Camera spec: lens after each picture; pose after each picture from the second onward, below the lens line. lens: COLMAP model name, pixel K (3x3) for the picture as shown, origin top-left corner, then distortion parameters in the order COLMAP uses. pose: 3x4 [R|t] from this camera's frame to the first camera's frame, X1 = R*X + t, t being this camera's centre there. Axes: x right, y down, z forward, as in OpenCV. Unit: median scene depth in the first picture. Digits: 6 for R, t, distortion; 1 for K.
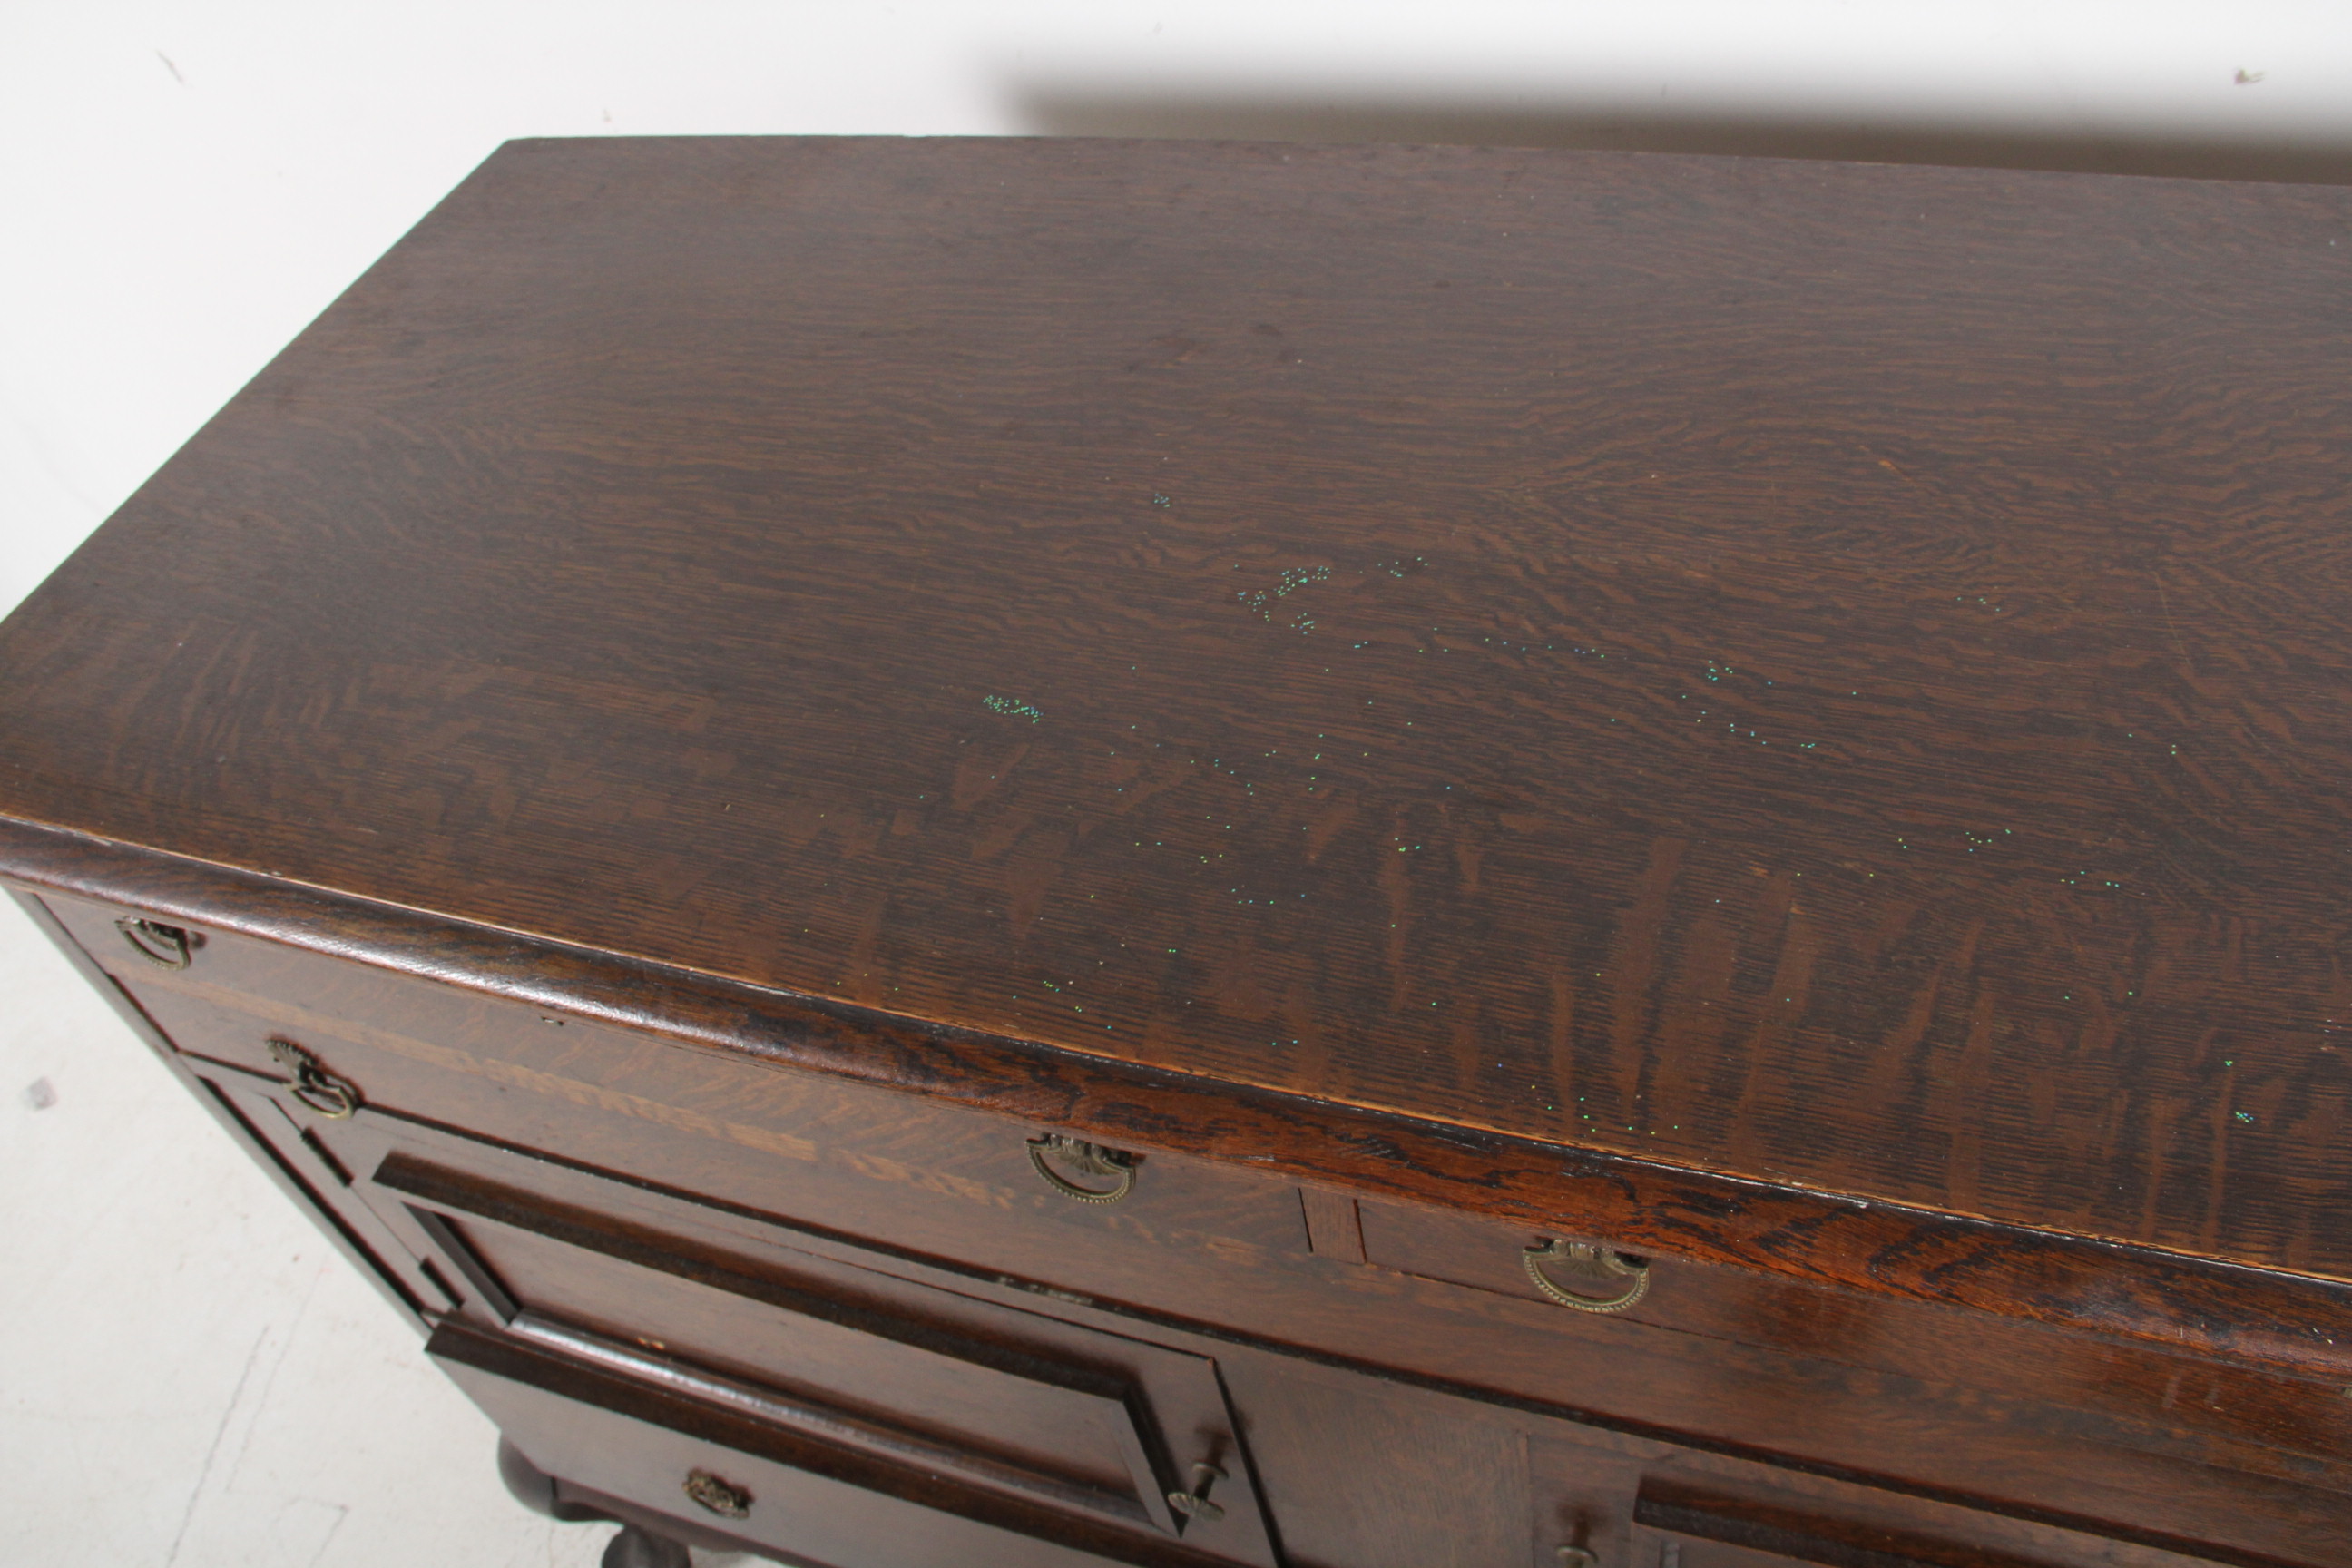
lens RADIAL K [[1924.3, 0, 1211.0], [0, 1924.3, 743.2], [0, 0, 1]] dist [-0.196265, 0.140028]
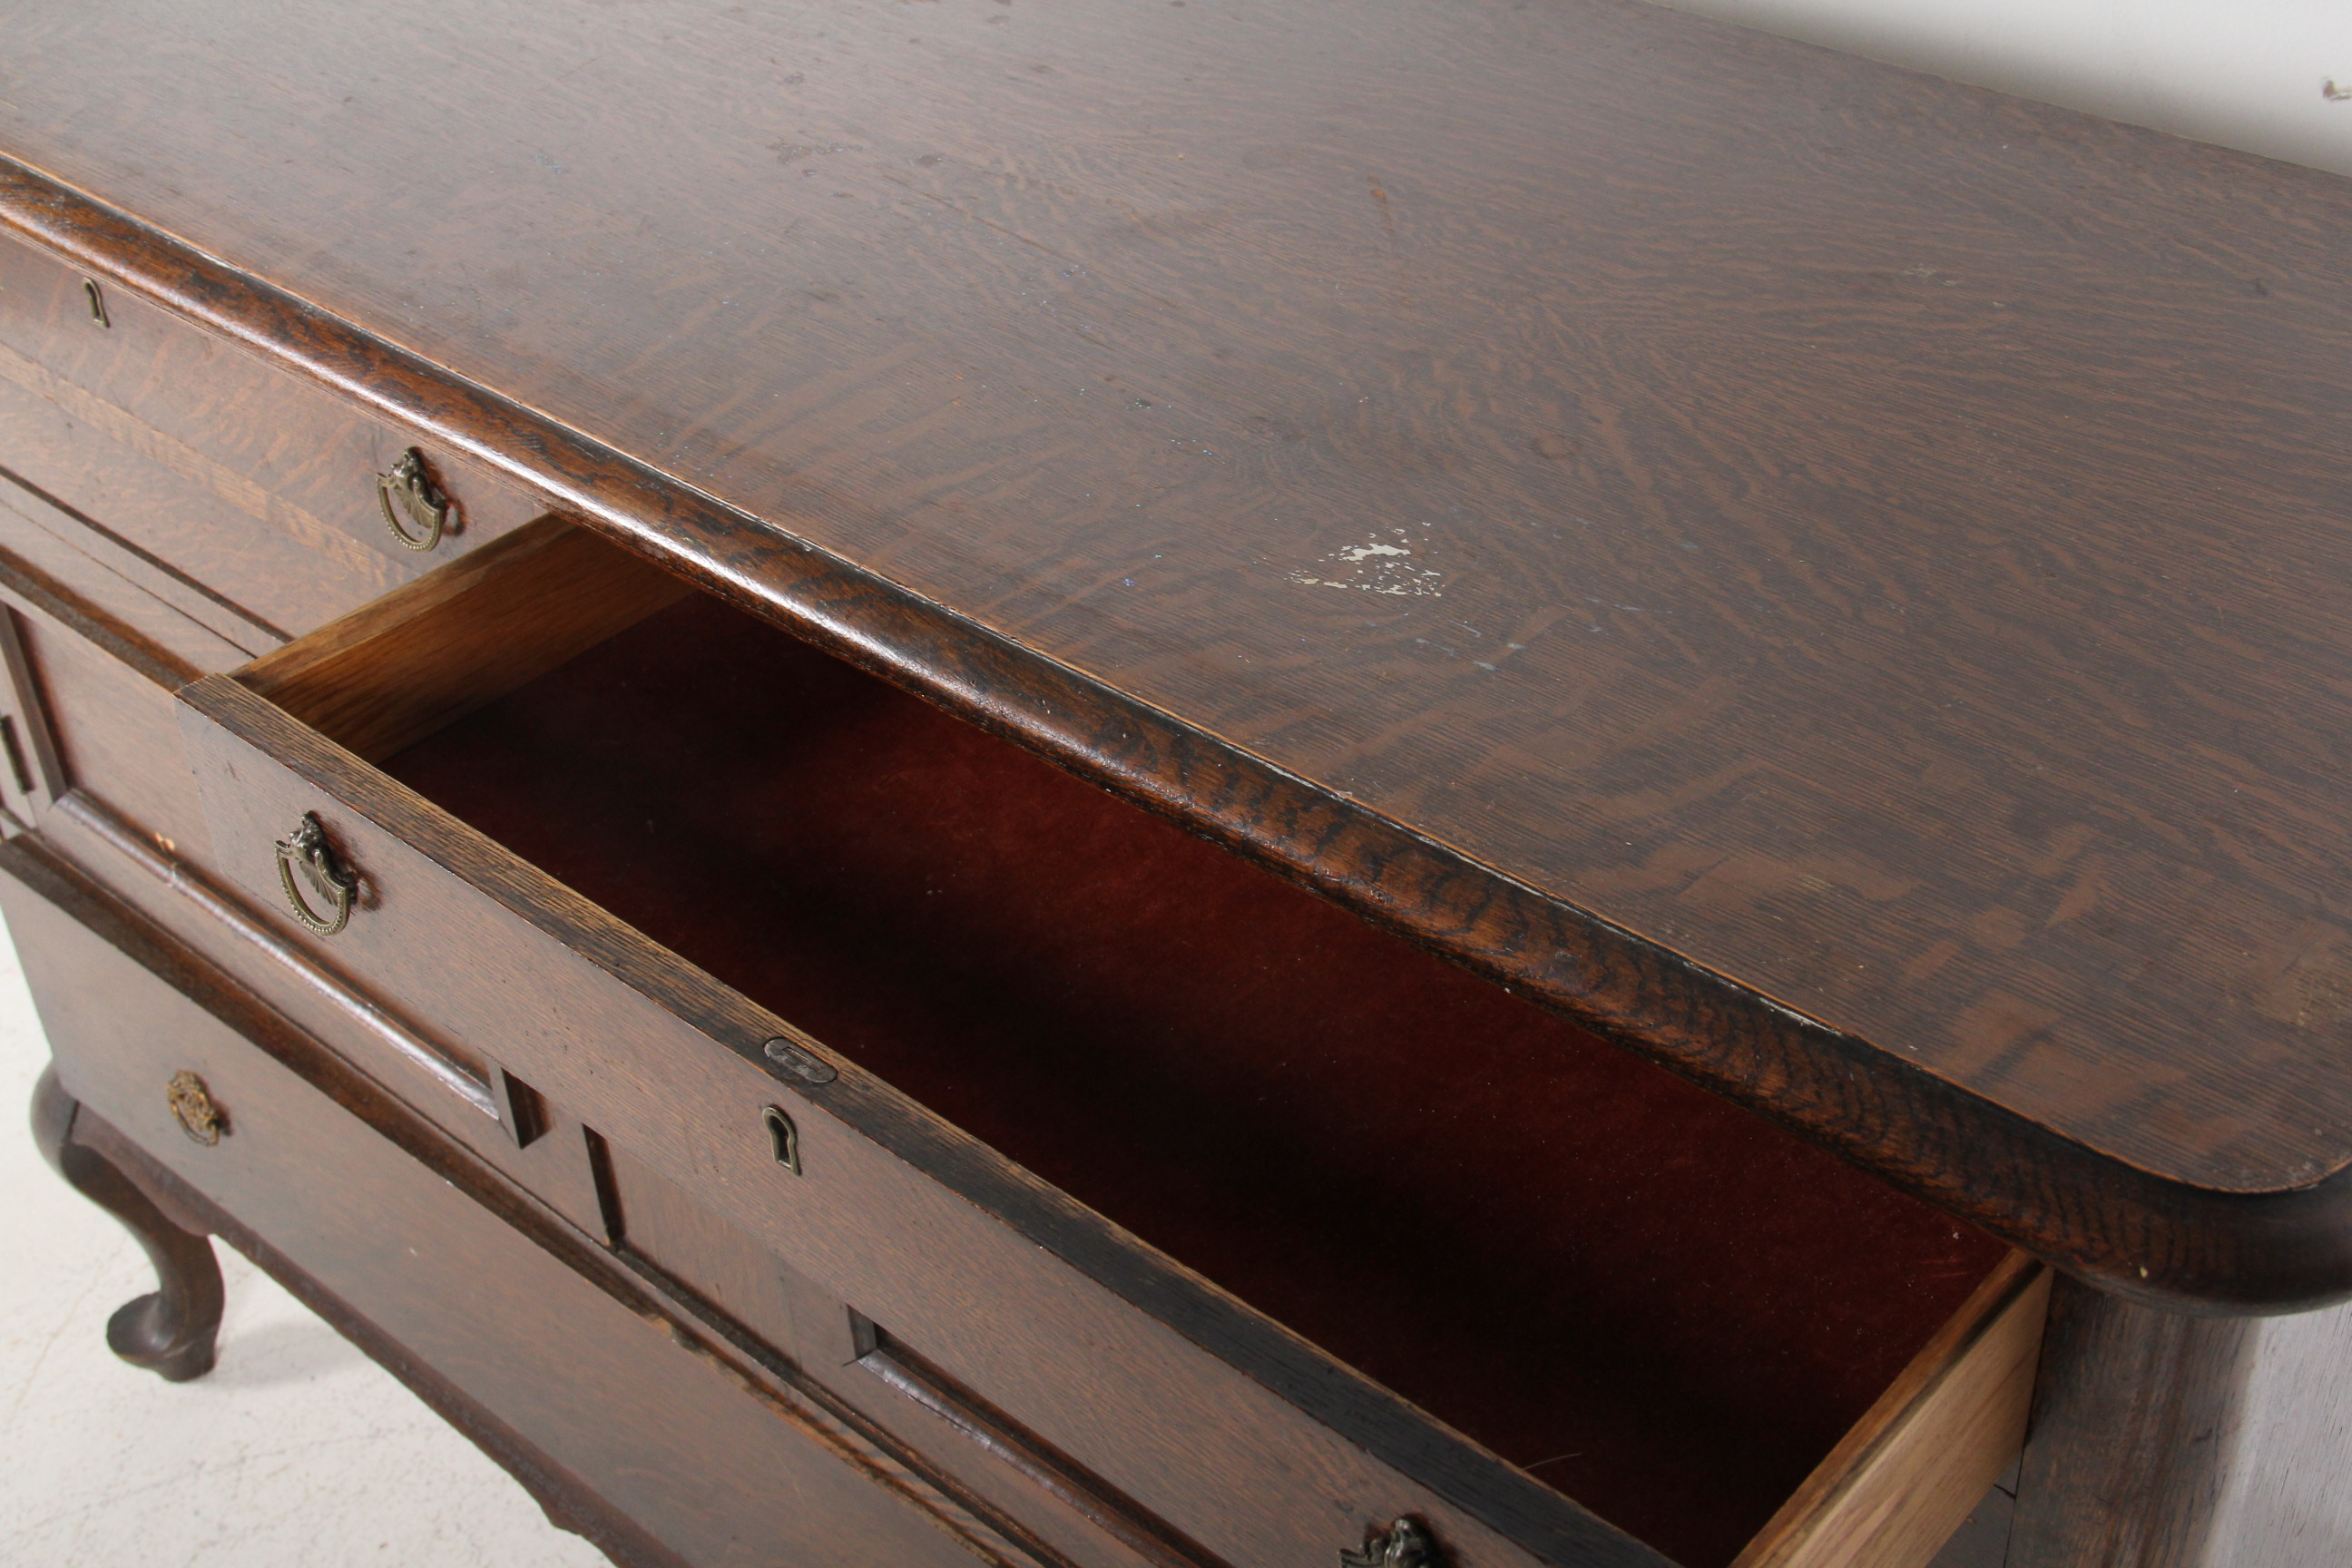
lens RADIAL K [[2927.4, 0, 1176.0], [0, 2927.4, 784.0], [0, 0, 1]] dist [-0.025020, 0.360471]
pose [[0.913503, 0.327052, -0.241970, 0.833174], [-0.354345, 0.931834, -0.078260, 0.352026], [0.199881, 0.157232, 0.967122, -0.580464]]
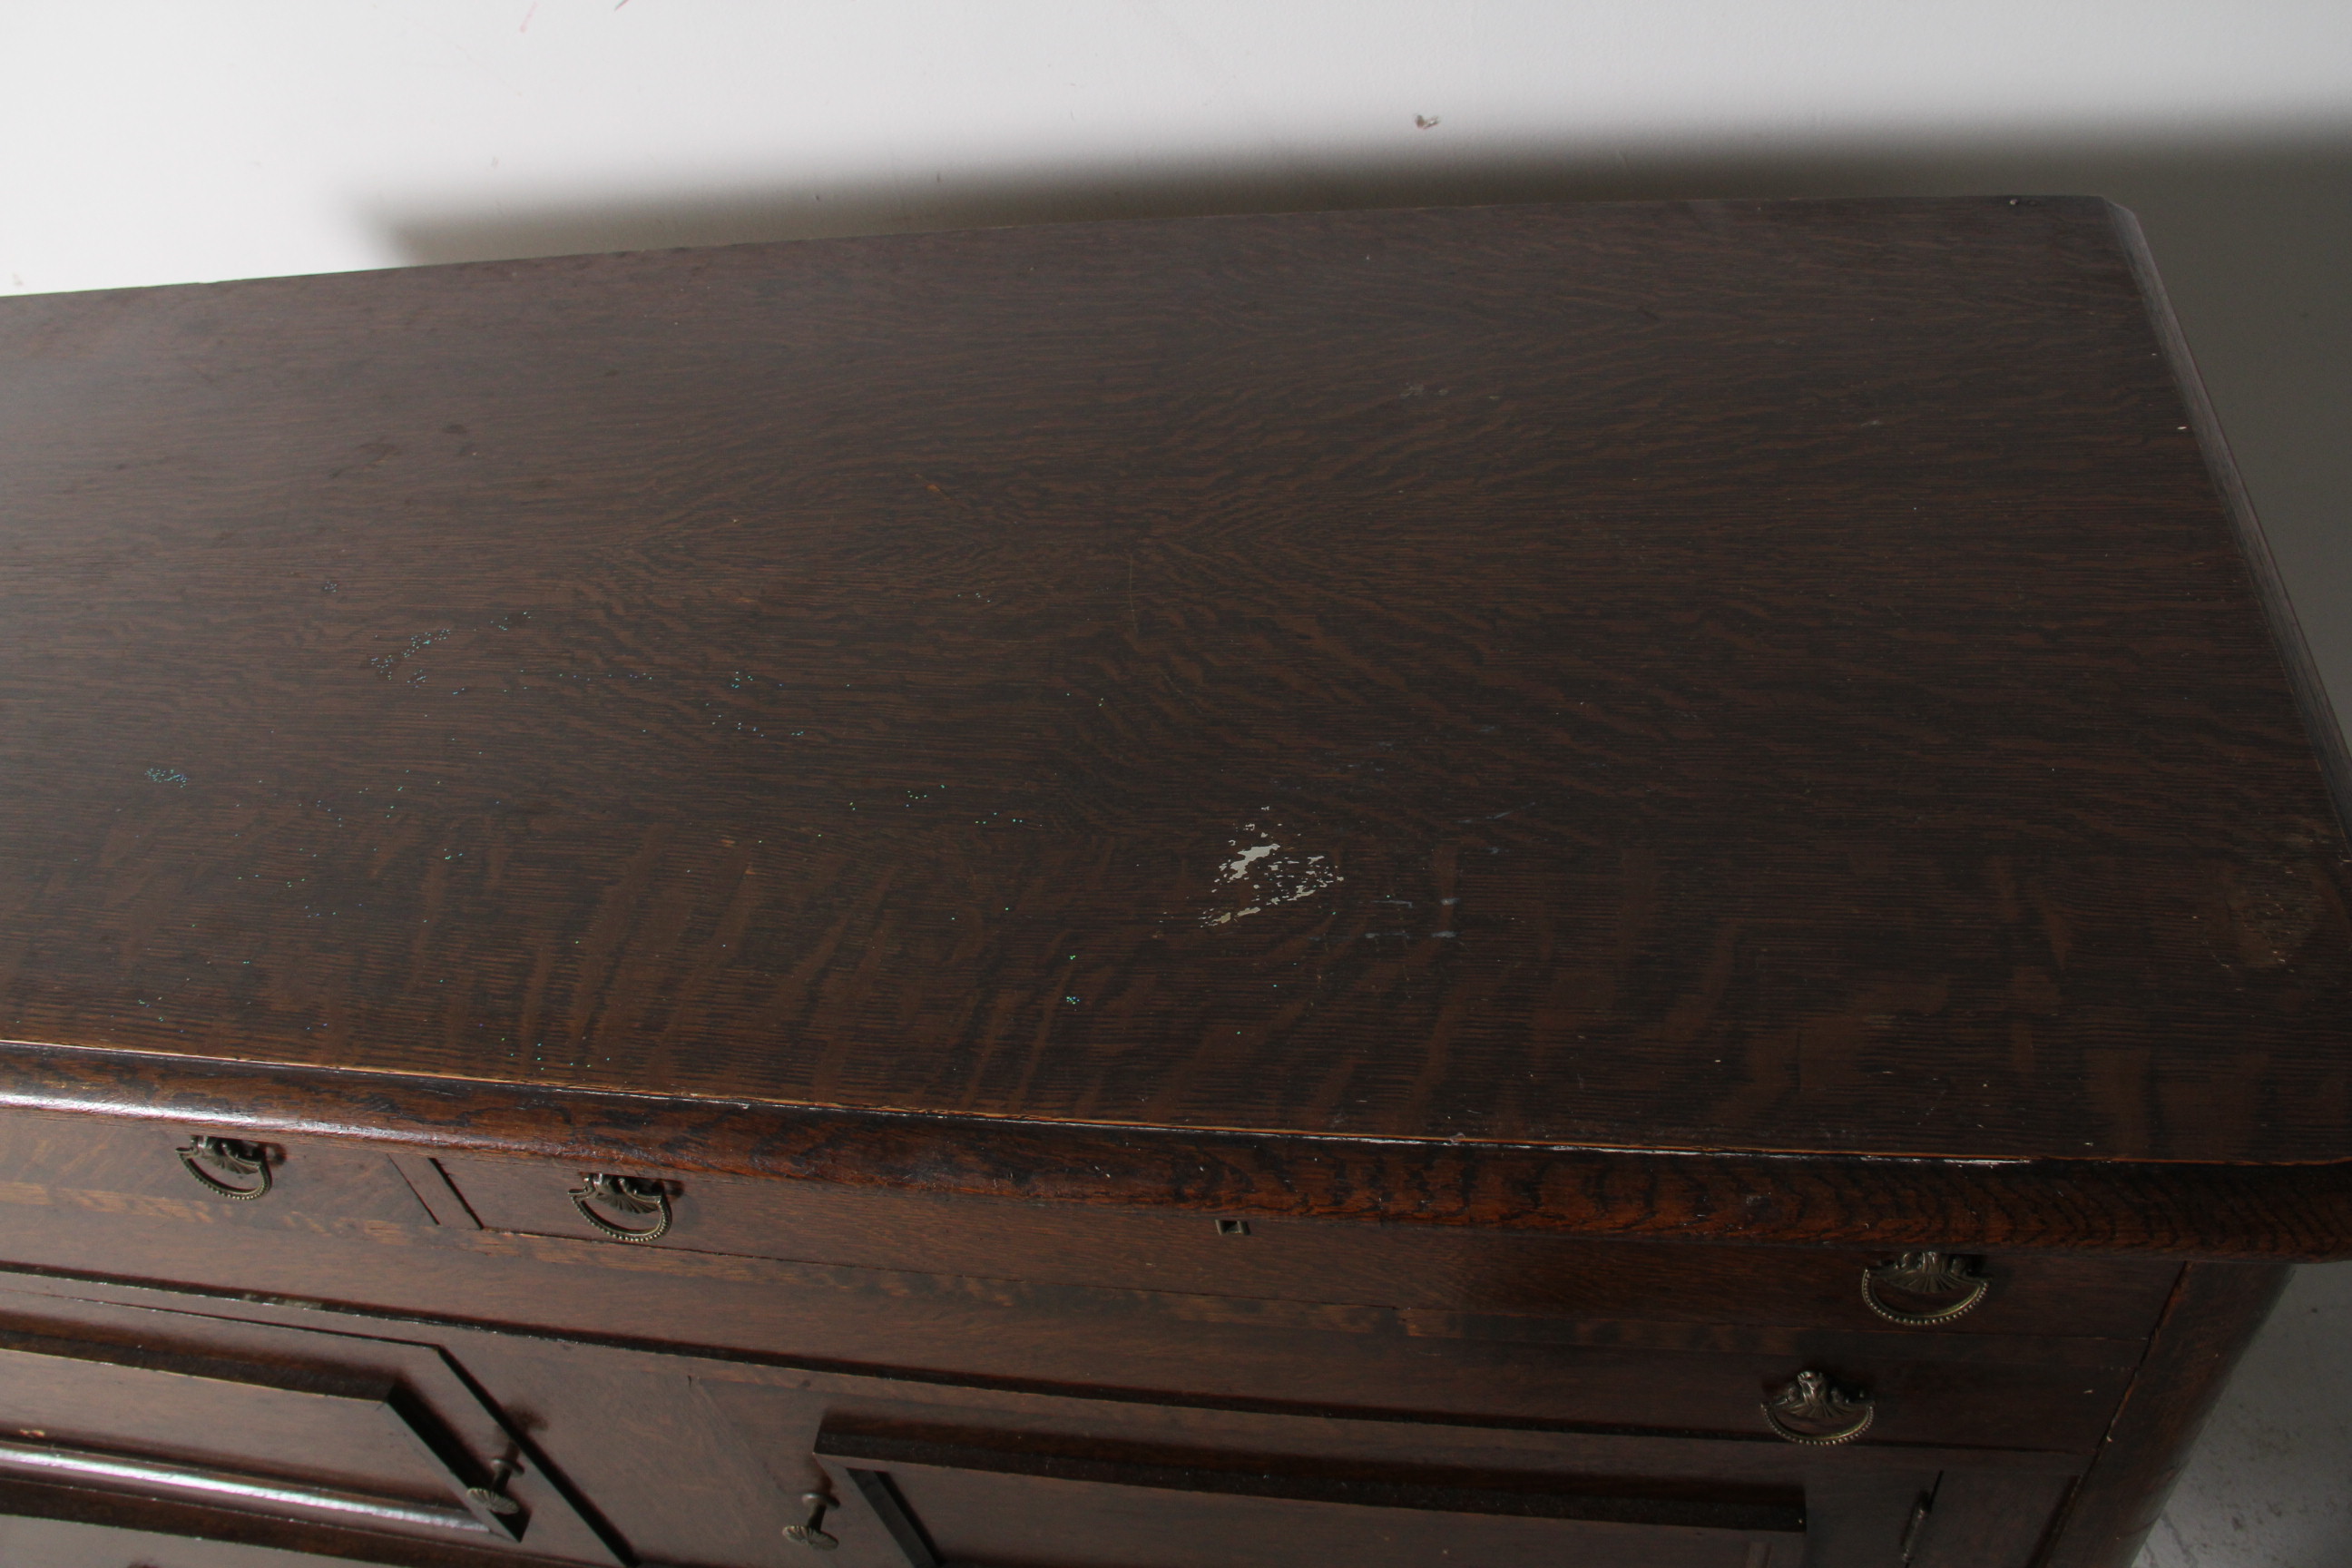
lens RADIAL K [[1924.3, 0, 1211.0], [0, 1924.3, 743.2], [0, 0, 1]] dist [-0.196265, 0.140028]
pose [[0.984690, -0.098688, 0.143688, 0.381584], [0.106018, 0.993379, -0.044261, 0.081775], [-0.138369, 0.058817, 0.988633, -0.175641]]
